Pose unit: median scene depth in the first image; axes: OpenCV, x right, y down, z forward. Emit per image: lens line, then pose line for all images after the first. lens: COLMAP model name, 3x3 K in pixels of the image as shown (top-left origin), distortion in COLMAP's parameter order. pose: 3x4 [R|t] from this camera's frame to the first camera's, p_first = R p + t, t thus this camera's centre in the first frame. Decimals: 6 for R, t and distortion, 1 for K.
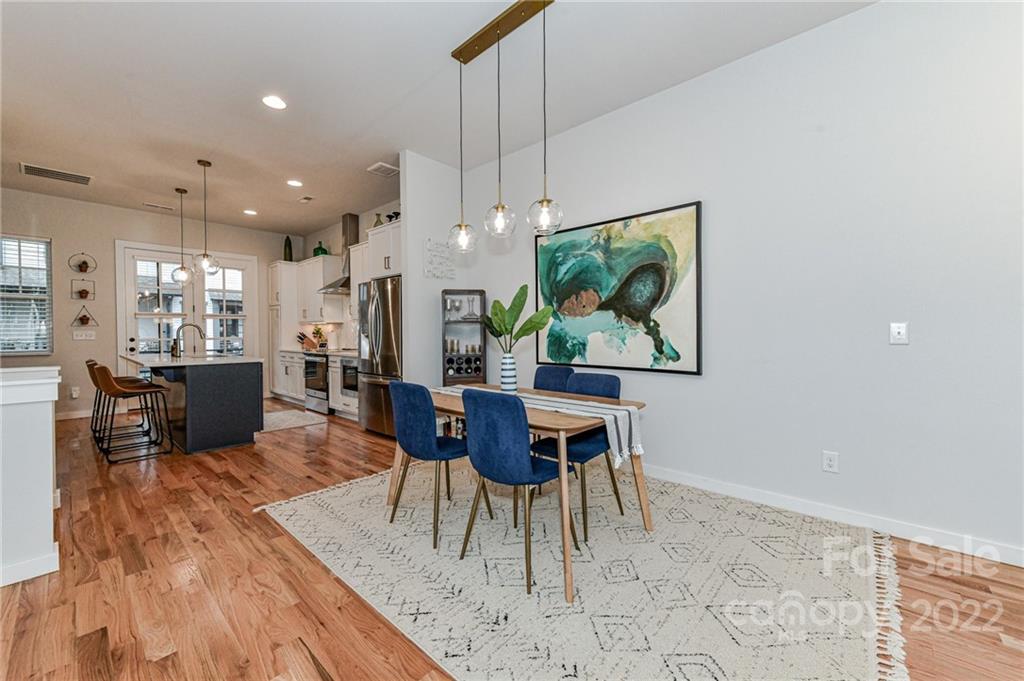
lens RADIAL K [[402.4, 0, 508.9], [0, 402.4, 336.9], [0, 0, 1]] dist [0.001053, -0.000202]
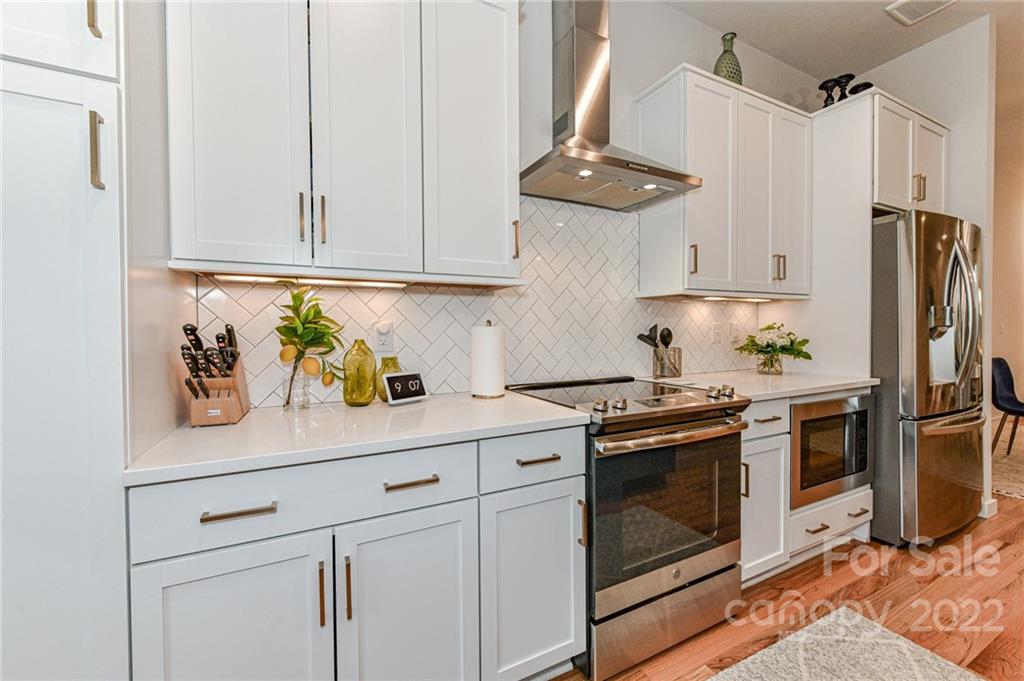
lens RADIAL K [[399.7, 0, 503.9], [0, 399.7, 339.0], [0, 0, 1]] dist [0.000693, -0.000021]
pose [[0.371591, -0.017437, 0.928233, -0.946669], [0.018393, 0.999766, 0.011418, -0.009391], [-0.928214, 0.012830, 0.371824, 1.279233]]
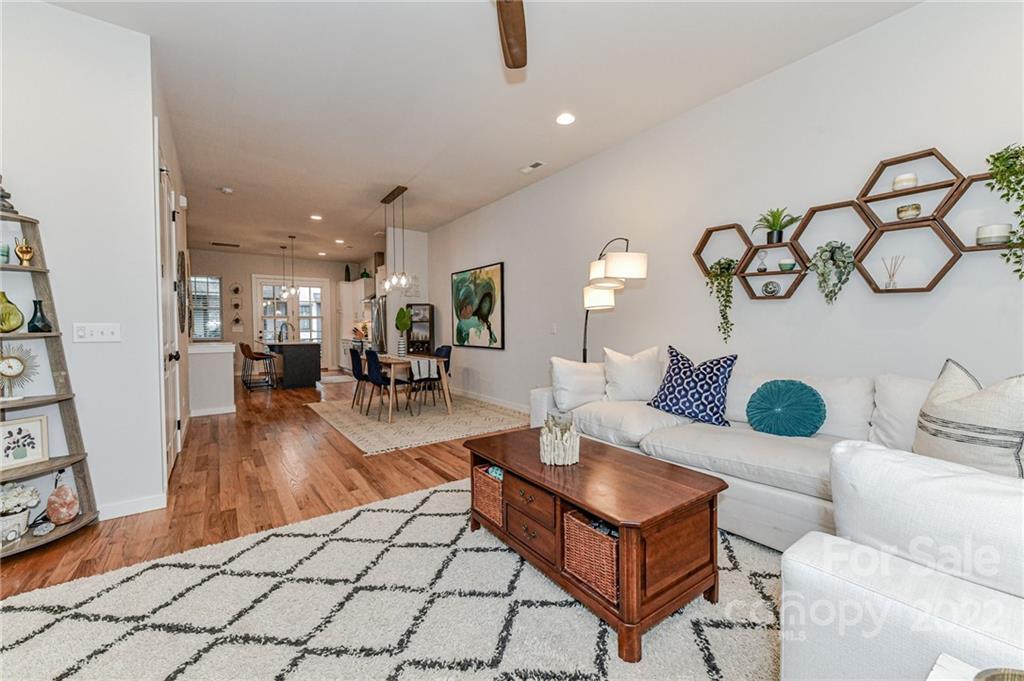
lens RADIAL K [[402.4, 0, 508.9], [0, 402.4, 336.9], [0, 0, 1]] dist [0.001053, -0.000202]
pose [[0.978814, 0.003835, -0.204715, 0.569996], [-0.000714, 0.999882, 0.015315, 0.001339], [0.204749, -0.014844, 0.978702, -0.584682]]
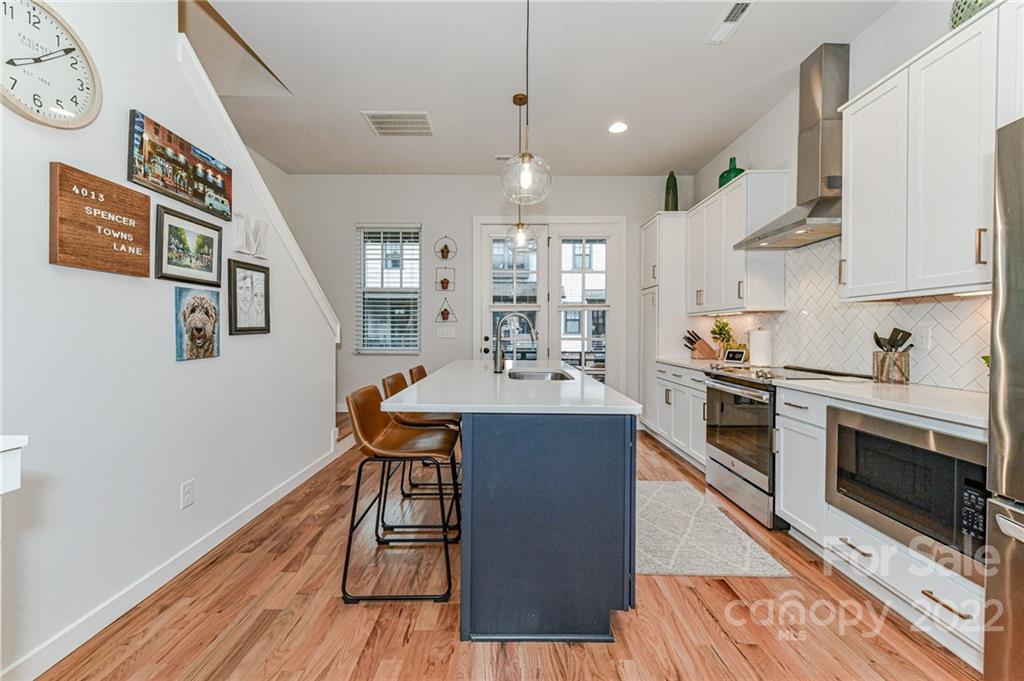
lens RADIAL K [[402.4, 0, 508.9], [0, 402.4, 336.9], [0, 0, 1]] dist [0.001053, -0.000202]
pose [[0.669318, 0.017020, -0.742781, -0.399457], [-0.016239, 0.999834, 0.008276, -0.004567], [0.742799, 0.006523, 0.669483, 0.640219]]
